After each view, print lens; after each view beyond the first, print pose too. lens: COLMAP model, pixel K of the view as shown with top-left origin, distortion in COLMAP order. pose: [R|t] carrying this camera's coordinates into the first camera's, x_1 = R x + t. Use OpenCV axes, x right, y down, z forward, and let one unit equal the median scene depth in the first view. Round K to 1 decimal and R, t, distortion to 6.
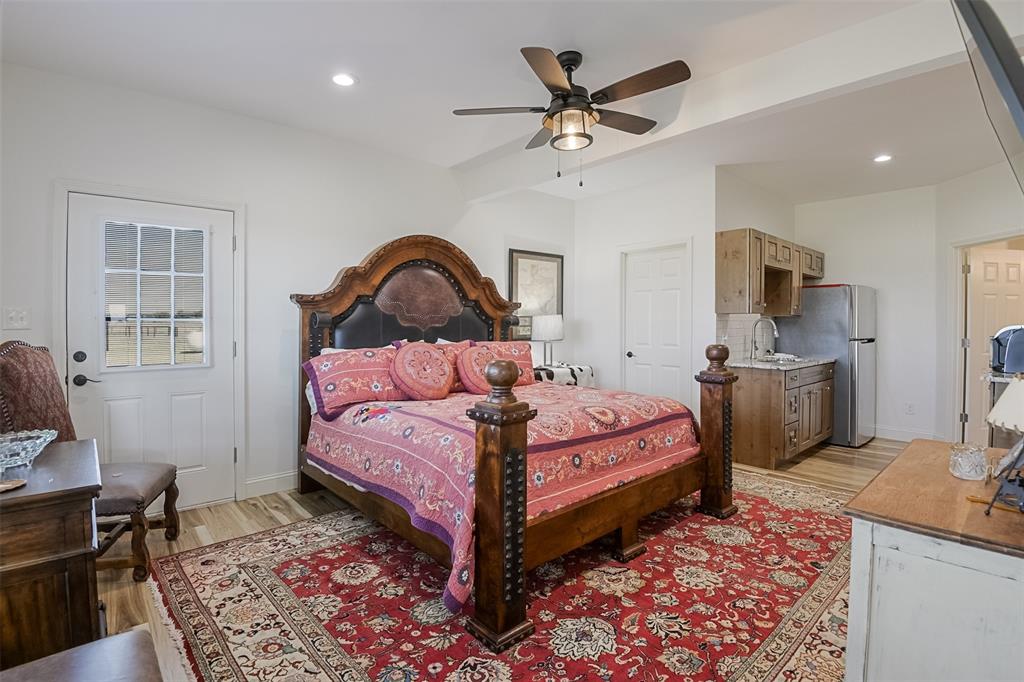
lens RADIAL K [[496.9, 0, 515.7], [0, 496.9, 335.3], [0, 0, 1]] dist [-0.003466, -0.000584]
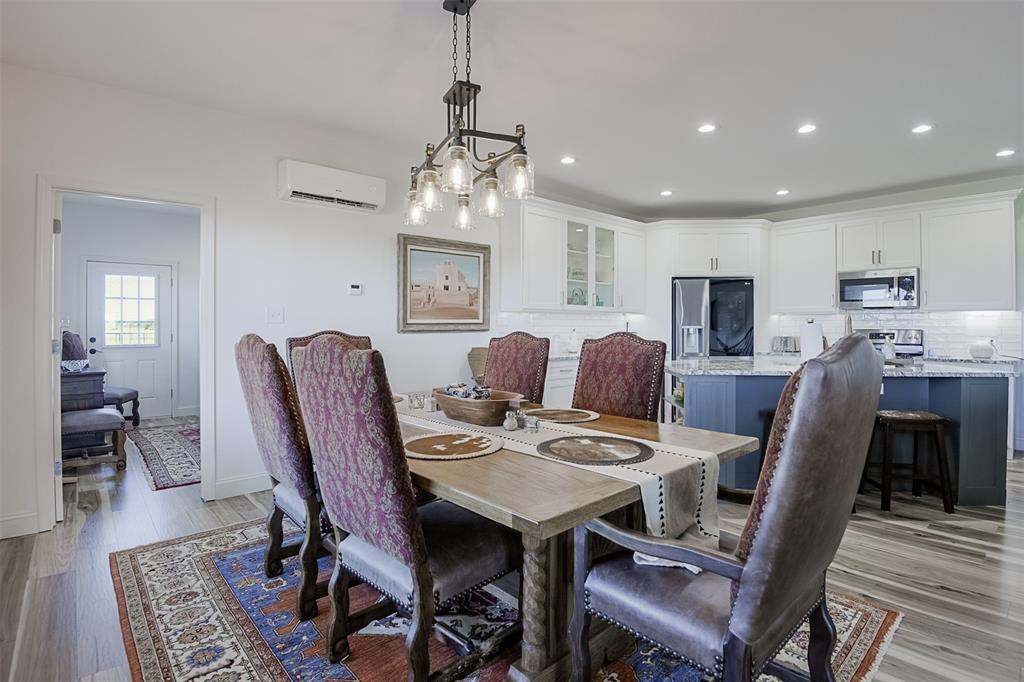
lens RADIAL K [[495.9, 0, 510.6], [0, 495.9, 334.4], [0, 0, 1]] dist [0.001253, -0.000215]
pose [[0.999935, -0.004679, -0.010397, 0.908181], [0.004568, 0.999933, -0.010651, 0.049811], [0.010446, 0.010603, 0.999889, -1.081601]]
